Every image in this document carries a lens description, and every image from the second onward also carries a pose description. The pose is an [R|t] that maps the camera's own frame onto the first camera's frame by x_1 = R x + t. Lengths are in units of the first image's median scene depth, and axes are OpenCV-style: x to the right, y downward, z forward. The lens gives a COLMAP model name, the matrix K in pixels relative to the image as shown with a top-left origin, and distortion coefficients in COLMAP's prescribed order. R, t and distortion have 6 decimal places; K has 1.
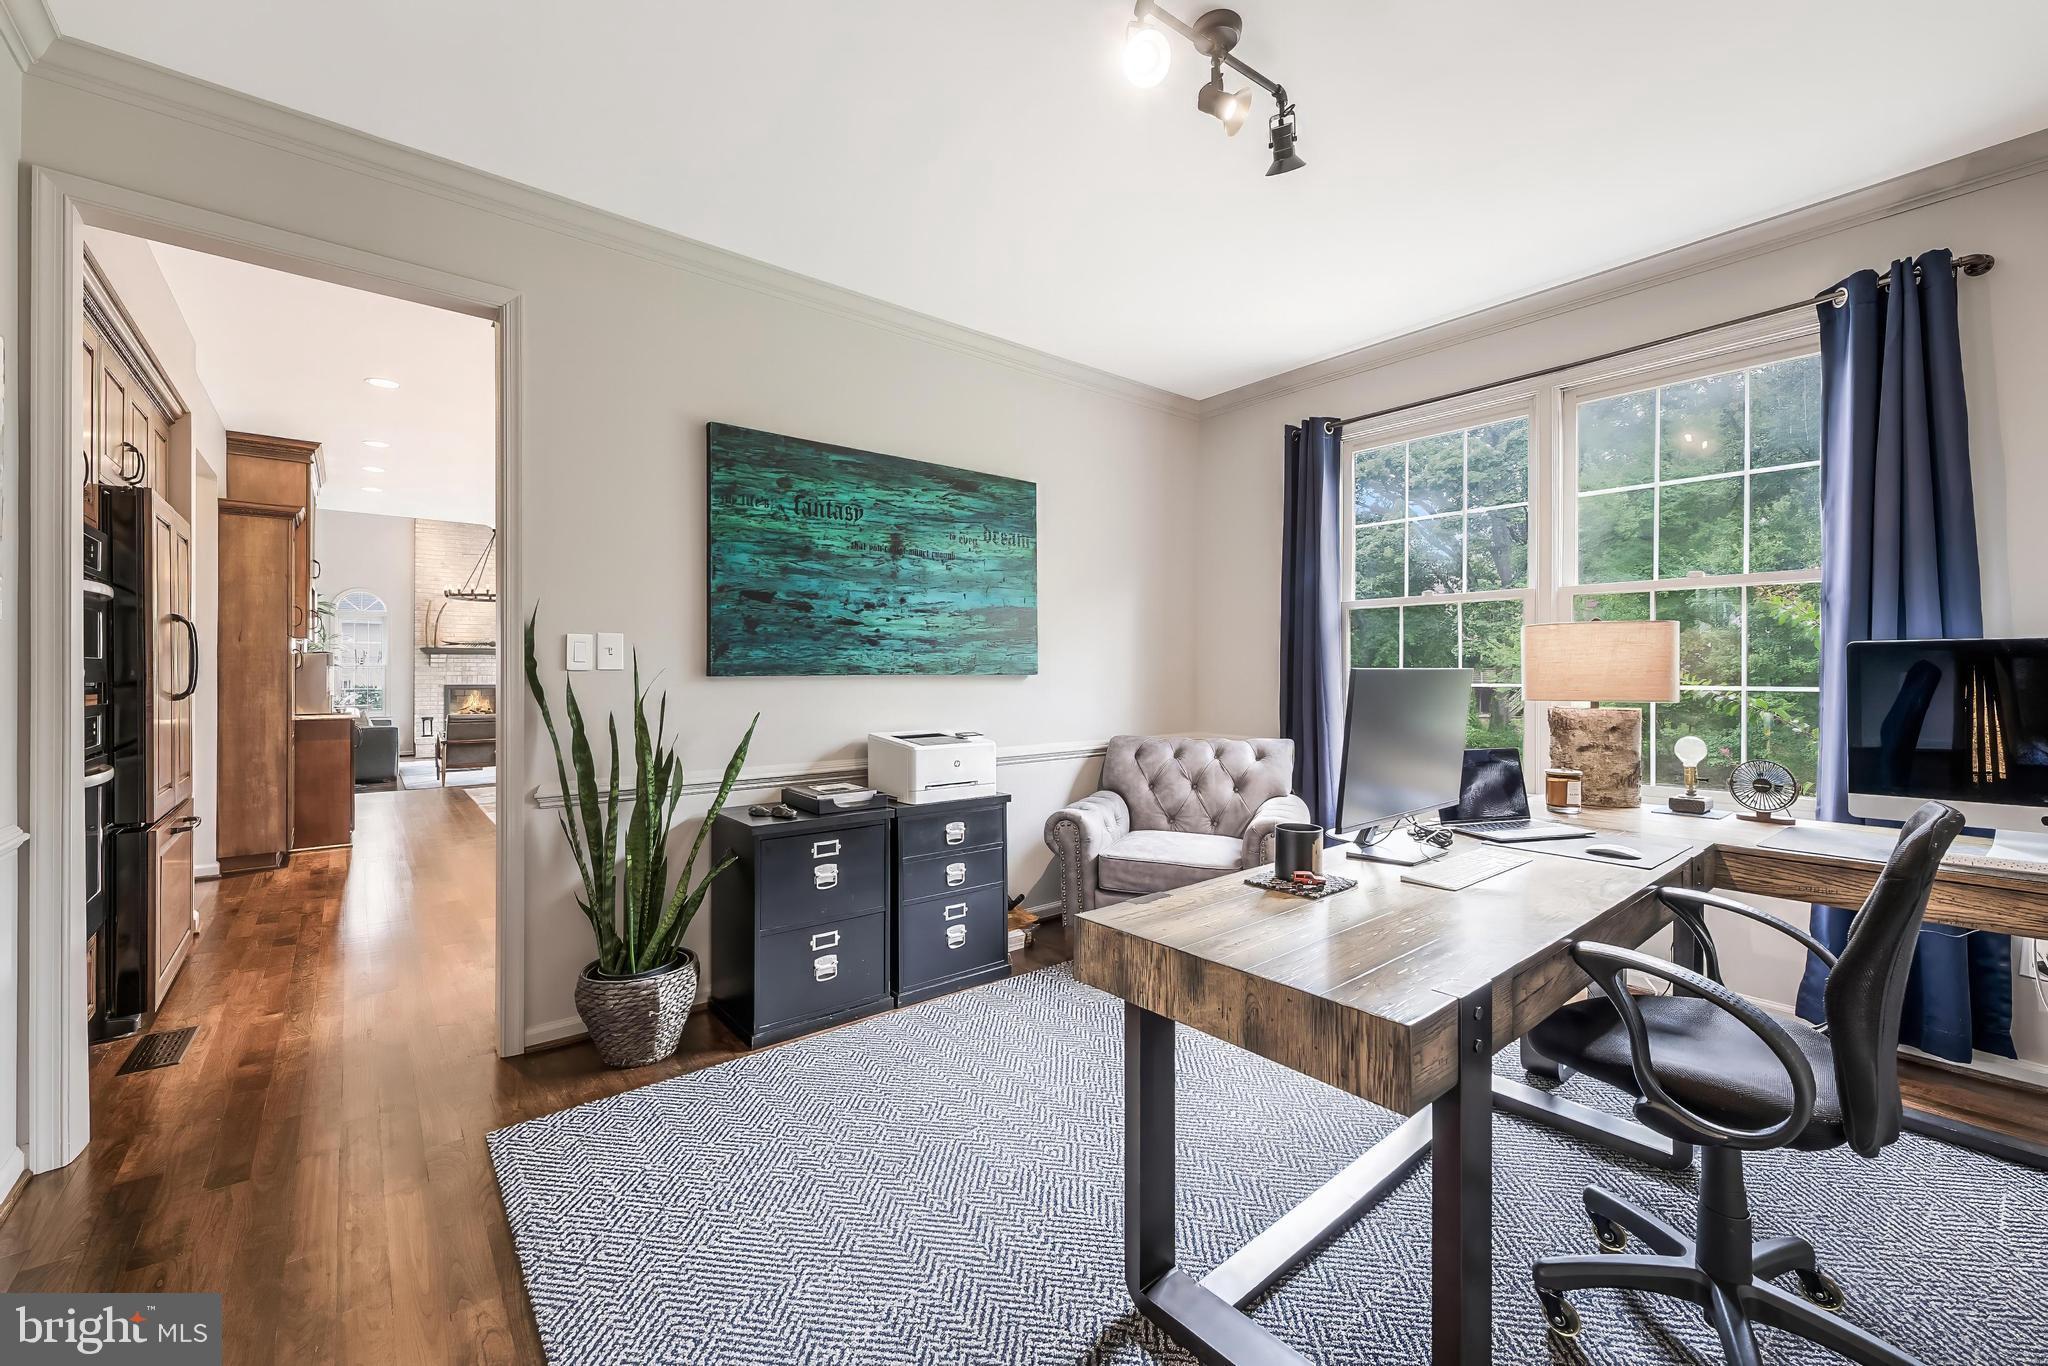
lens RADIAL K [[831.6, 0, 1023.3], [0, 831.6, 675.7], [0, 0, 1]] dist [0.001311, -0.000421]
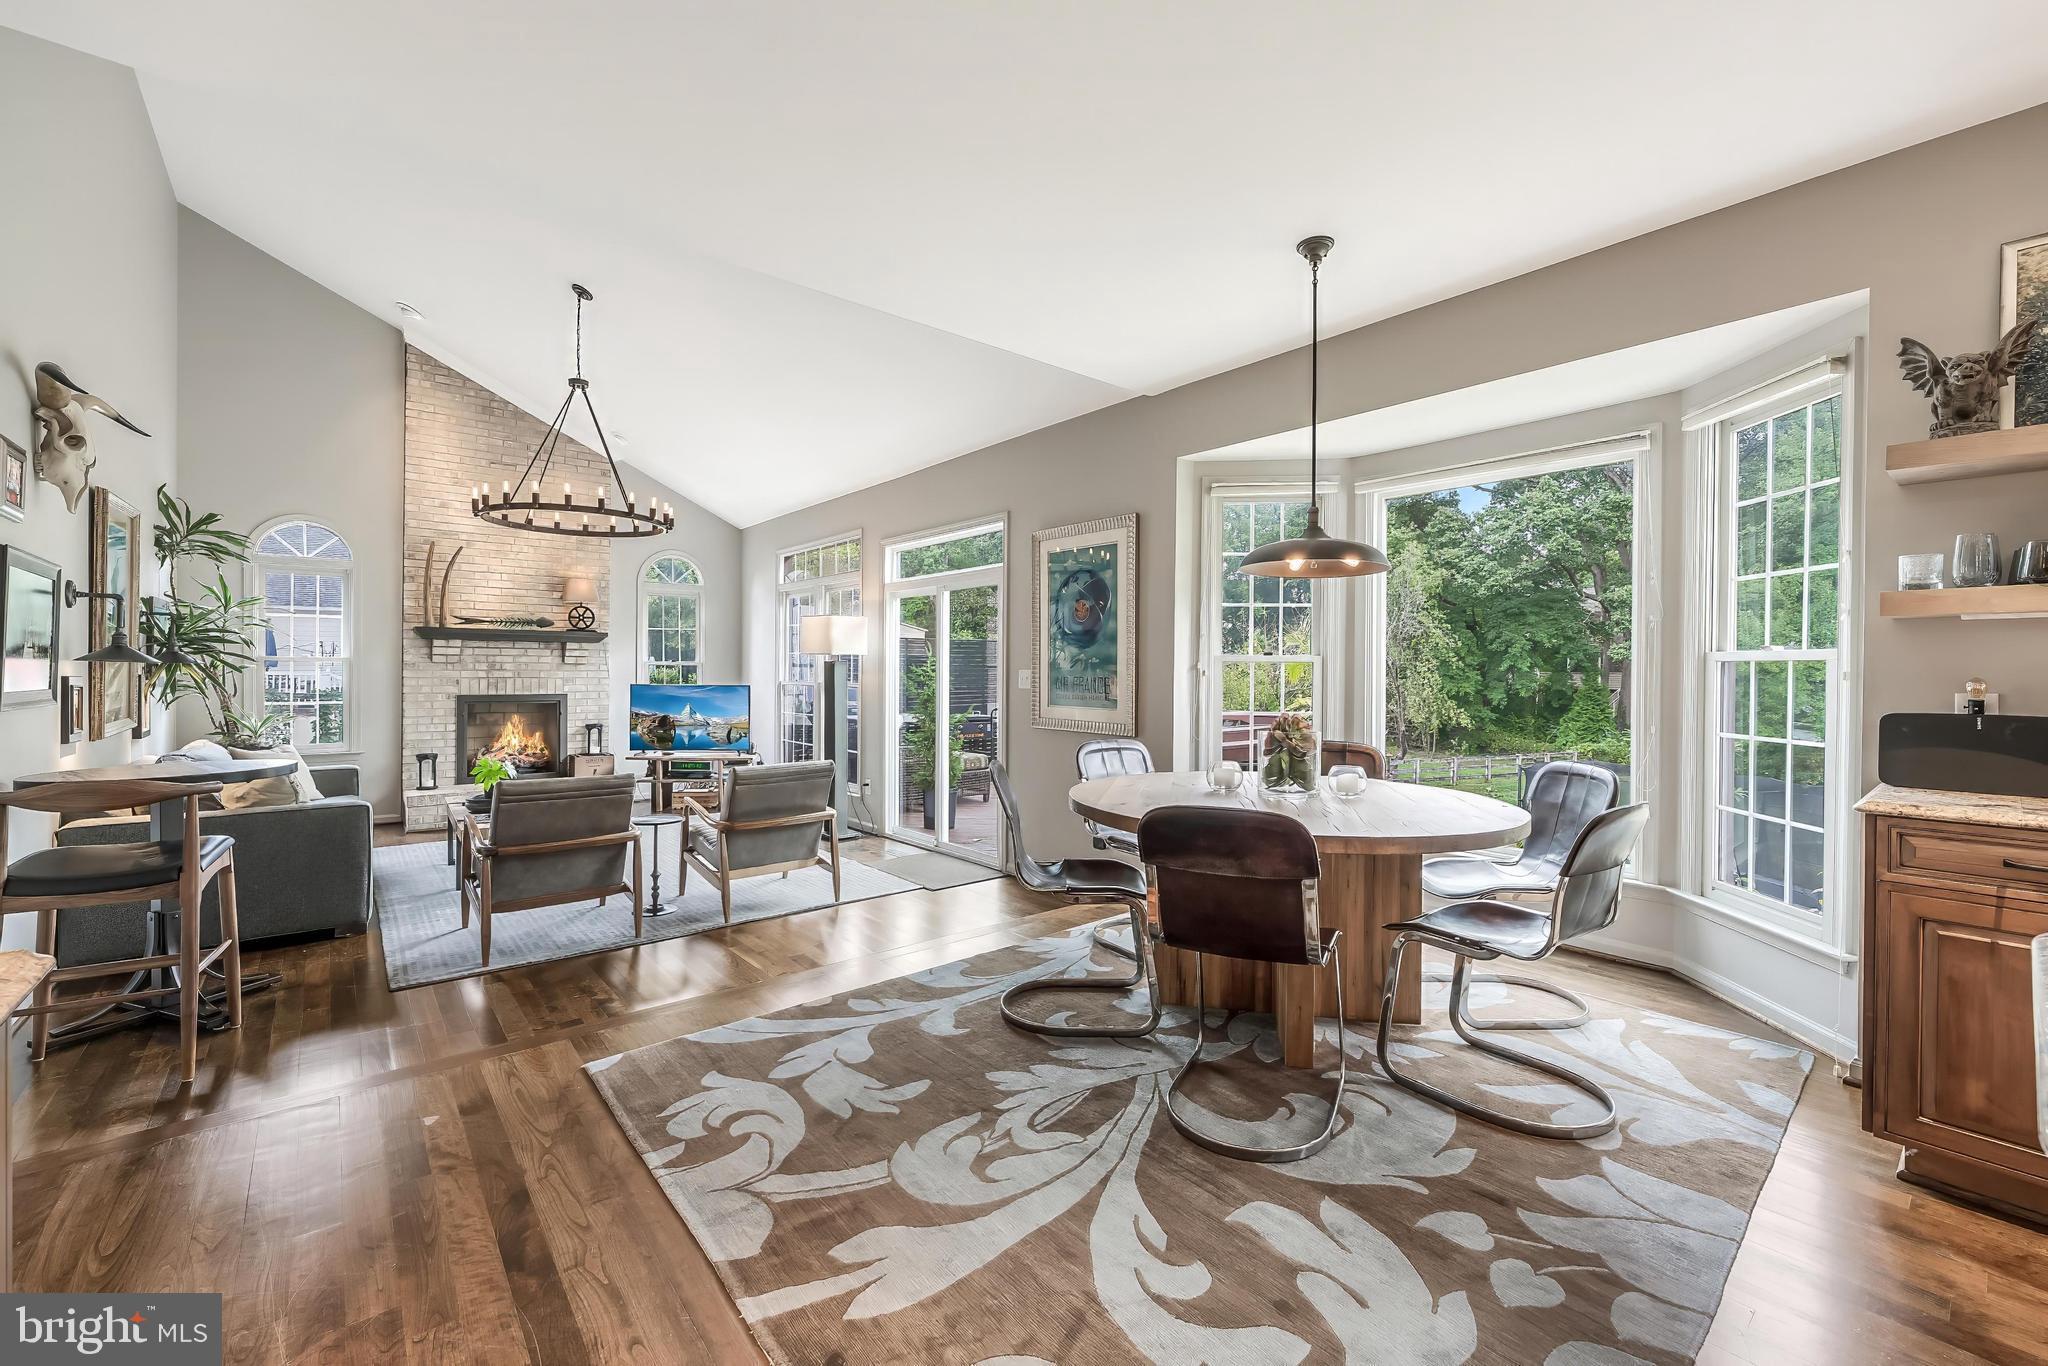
lens RADIAL K [[831.6, 0, 1026.8], [0, 831.6, 675.3], [0, 0, 1]] dist [0.001311, -0.000421]
pose [[0.999825, 0.003798, 0.018345, -0.435732], [-0.003785, 0.999993, -0.000703, -0.004232], [-0.018347, 0.000633, 0.999831, 0.585032]]
